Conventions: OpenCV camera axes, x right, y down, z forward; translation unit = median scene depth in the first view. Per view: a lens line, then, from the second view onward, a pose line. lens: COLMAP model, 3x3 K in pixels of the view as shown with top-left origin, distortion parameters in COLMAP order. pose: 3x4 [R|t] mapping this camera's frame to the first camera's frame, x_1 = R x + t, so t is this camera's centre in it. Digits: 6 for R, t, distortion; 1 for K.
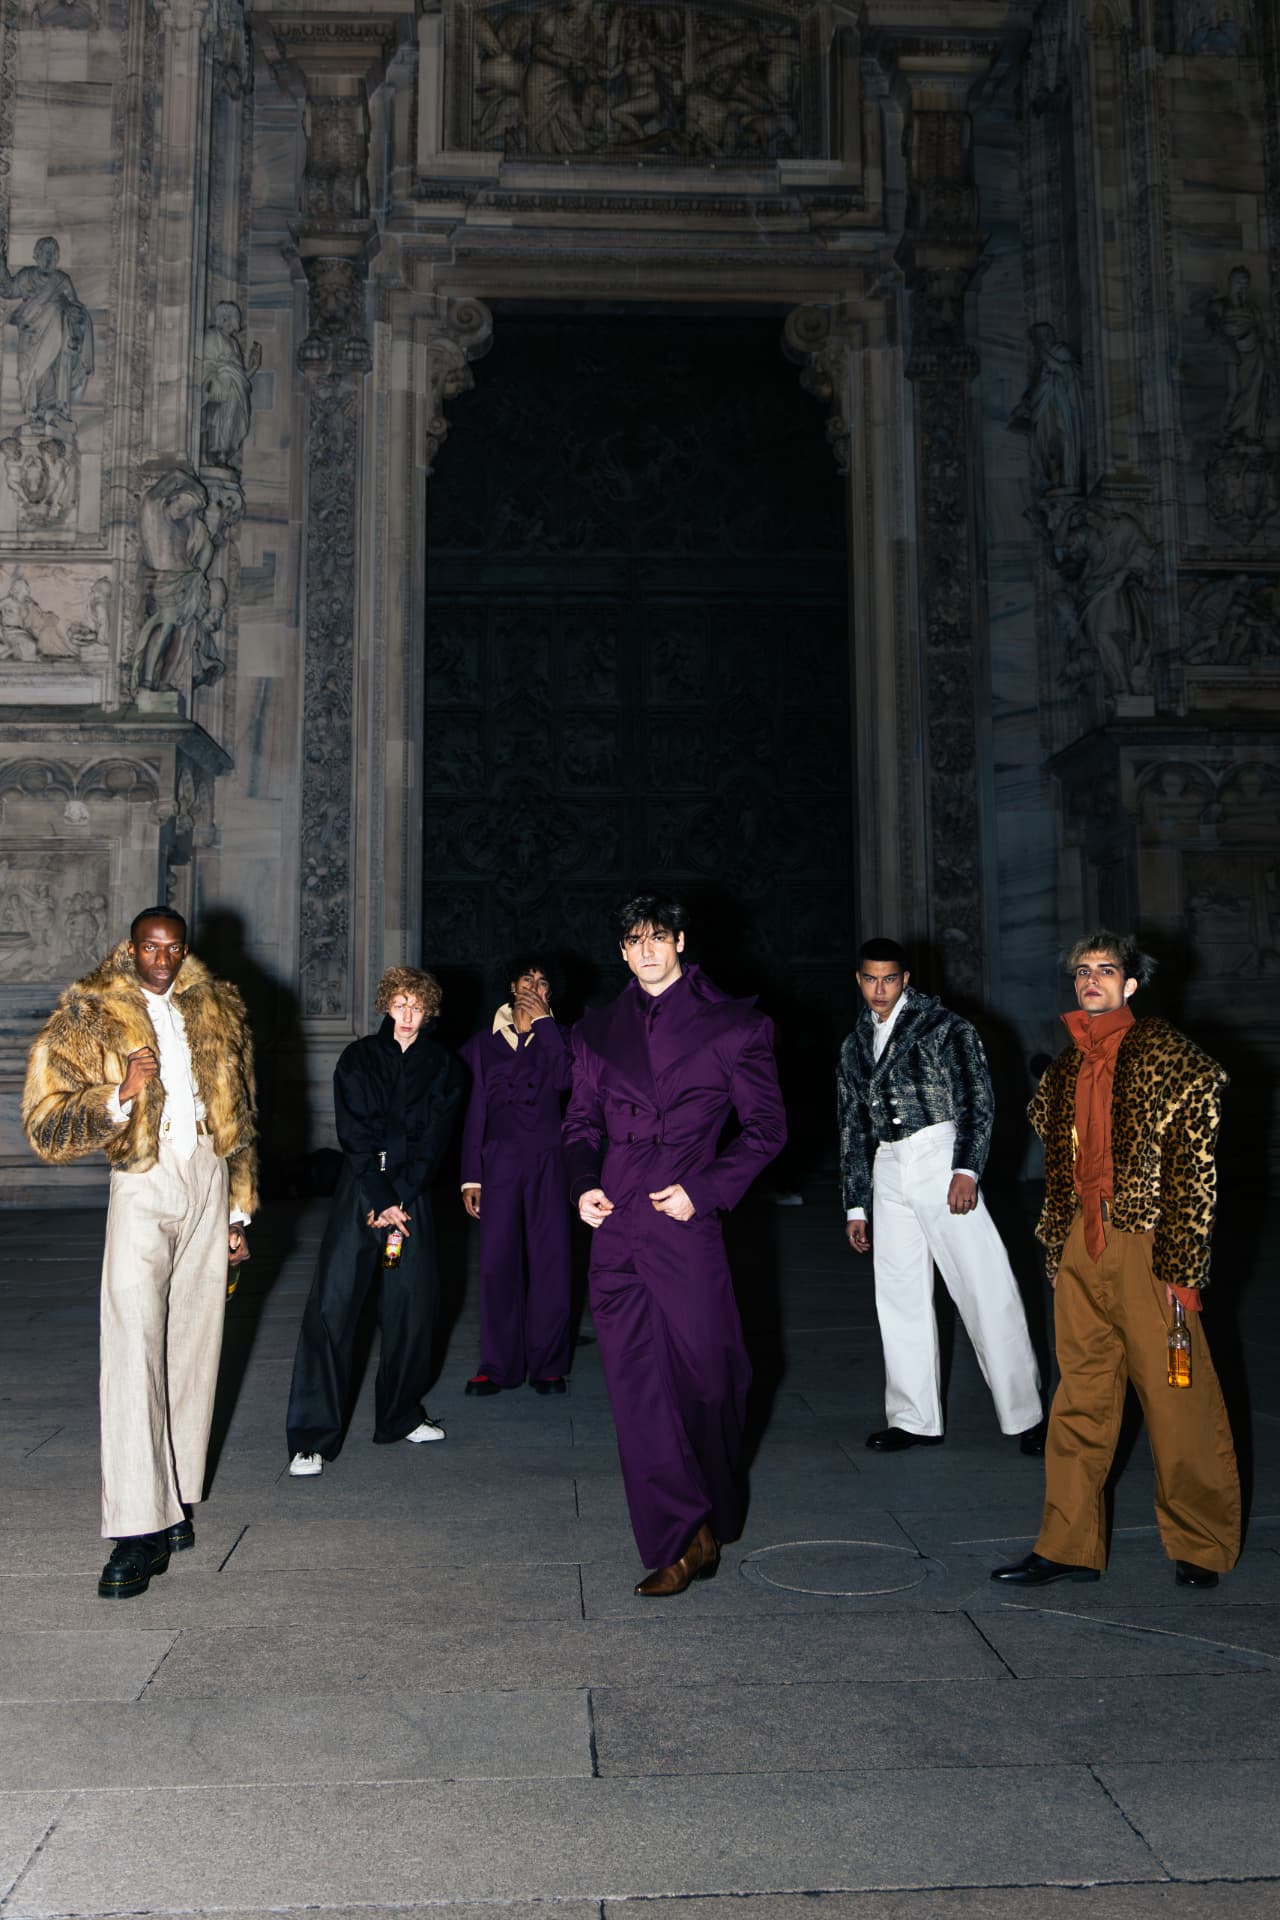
lens RADIAL K [[2544.6, 0, 640.0], [0, 2544.6, 960.0], [0, 0, 1]] dist [-0.120214, 0.036490]
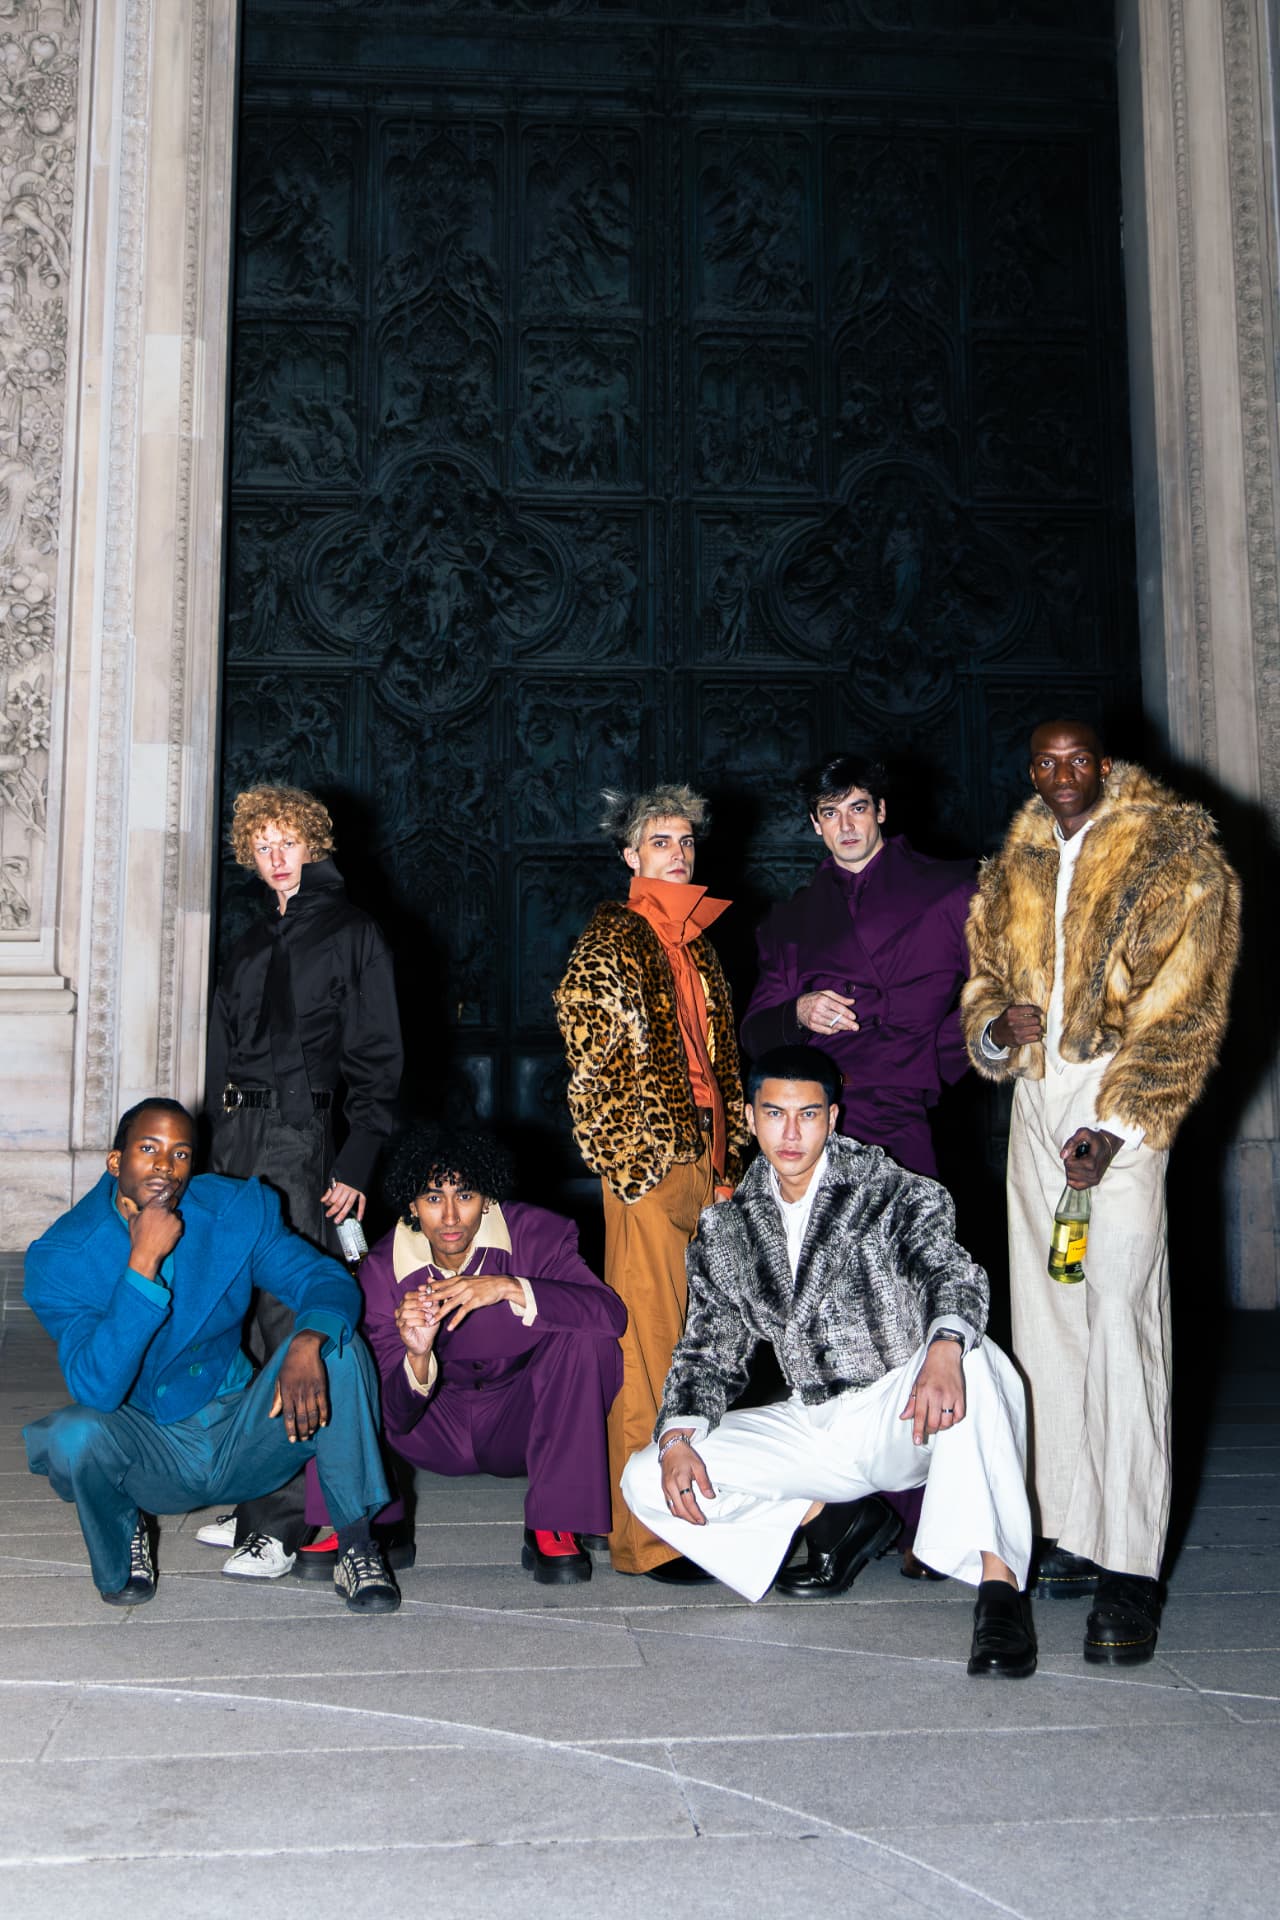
lens RADIAL K [[2962.3, 0, 640.0], [0, 2962.3, 960.0], [0, 0, 1]] dist [-0.229257, -0.004014]
pose [[0.999471, 0.001094, 0.032499, -0.028874], [-0.000853, 0.999972, -0.007425, 0.030576], [-0.032506, 0.007393, 0.999444, 0.492101]]
